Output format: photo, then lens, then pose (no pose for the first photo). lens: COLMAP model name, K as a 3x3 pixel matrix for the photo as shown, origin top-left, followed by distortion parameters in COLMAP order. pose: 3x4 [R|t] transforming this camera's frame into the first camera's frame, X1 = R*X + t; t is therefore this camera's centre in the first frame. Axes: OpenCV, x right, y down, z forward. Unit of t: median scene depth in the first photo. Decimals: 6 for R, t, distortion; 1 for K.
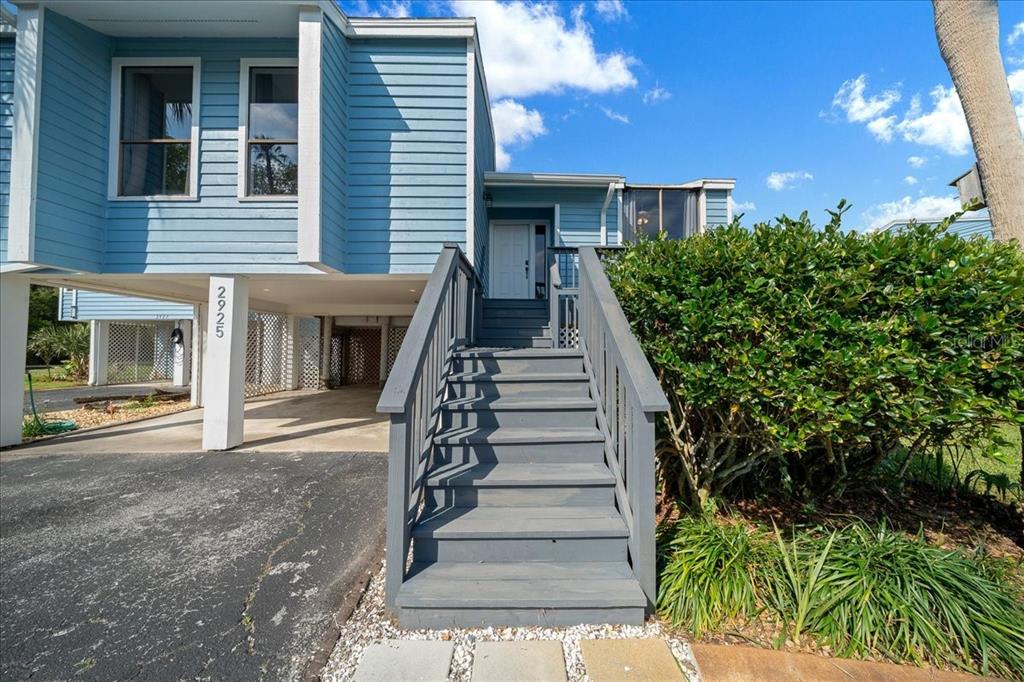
lens RADIAL K [[345.0, 0, 512.0], [0, 345.0, 341.0], [0, 0, 1]] dist [-0.005881, -0.000207]
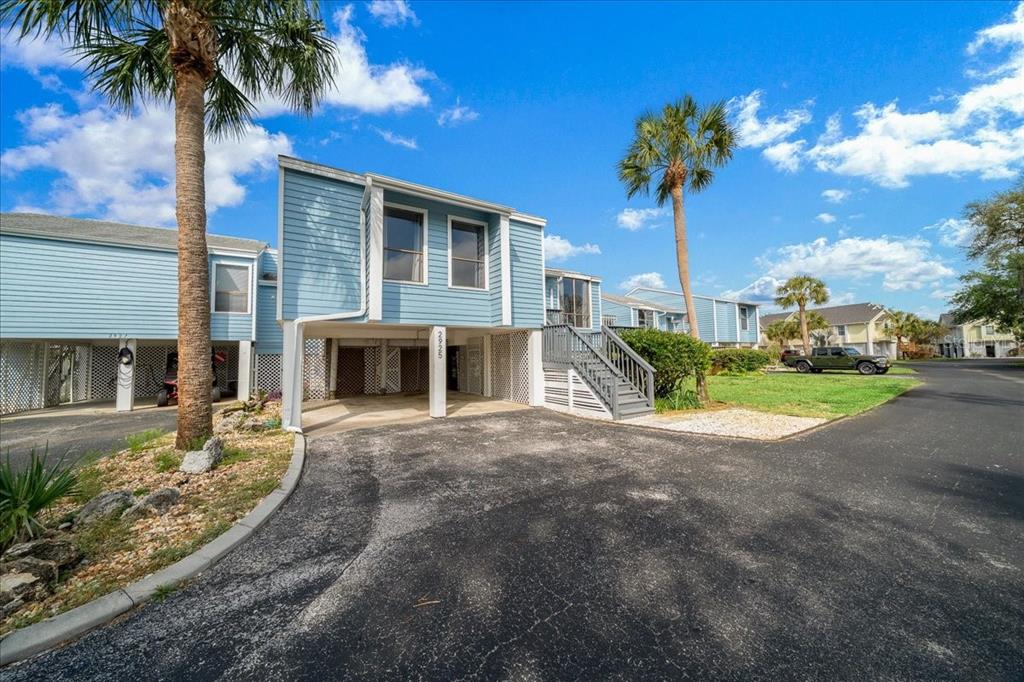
lens RADIAL K [[345.0, 0, 512.0], [0, 345.0, 341.0], [0, 0, 1]] dist [-0.005881, -0.000207]
pose [[0.859189, 0.006889, 0.511611, -1.454973], [0.011084, 0.999424, -0.032071, -0.038966], [-0.511538, 0.033225, 0.858618, -0.834979]]
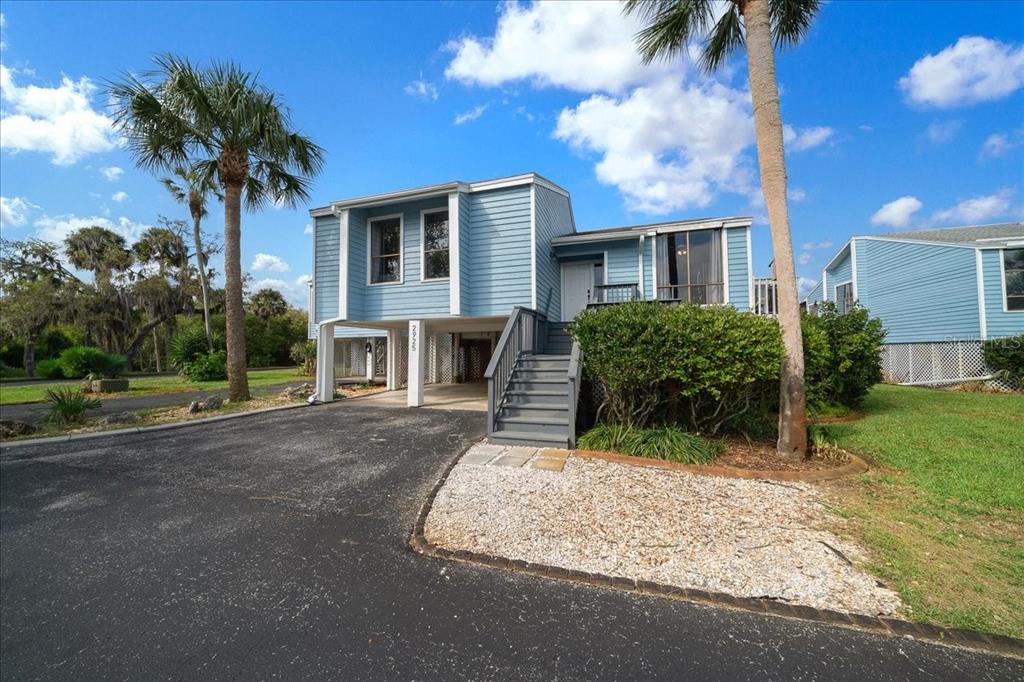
lens RADIAL K [[345.0, 0, 512.0], [0, 345.0, 341.0], [0, 0, 1]] dist [-0.005881, -0.000207]
pose [[0.951026, -0.019974, -0.308464, 0.313823], [0.016283, 0.999762, -0.014537, -0.027320], [0.308681, 0.008802, 0.951125, -0.728459]]
